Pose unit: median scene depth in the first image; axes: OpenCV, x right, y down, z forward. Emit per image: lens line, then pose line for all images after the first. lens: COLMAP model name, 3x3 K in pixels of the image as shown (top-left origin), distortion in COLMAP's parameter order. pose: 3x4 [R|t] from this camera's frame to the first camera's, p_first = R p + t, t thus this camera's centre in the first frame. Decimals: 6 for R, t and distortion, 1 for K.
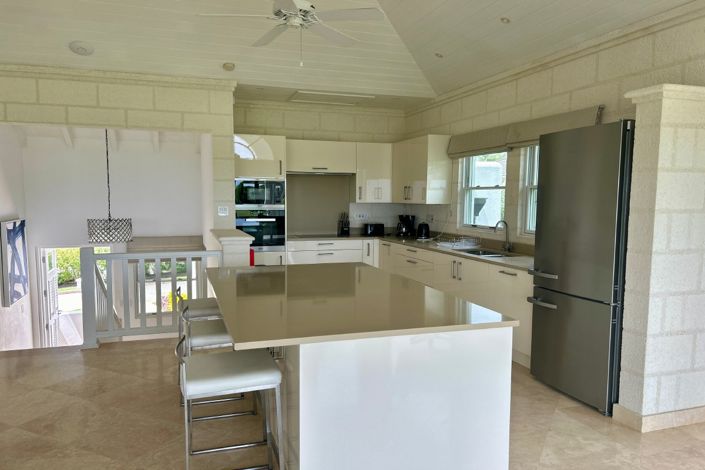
lens RADIAL K [[530.6, 0, 347.5], [0, 530.6, 257.9], [0, 0, 1]] dist [0.047180, -0.043581]
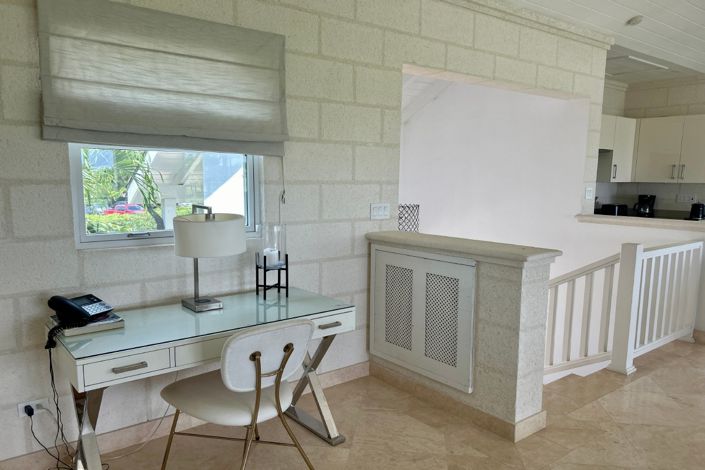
lens RADIAL K [[530.6, 0, 345.1], [0, 530.6, 259.2], [0, 0, 1]] dist [0.047180, -0.043581]
pose [[0.943041, -0.046334, 0.329434, -0.846548], [0.030845, 0.998166, 0.052090, -0.037037], [-0.331243, -0.038961, 0.942741, 0.305845]]
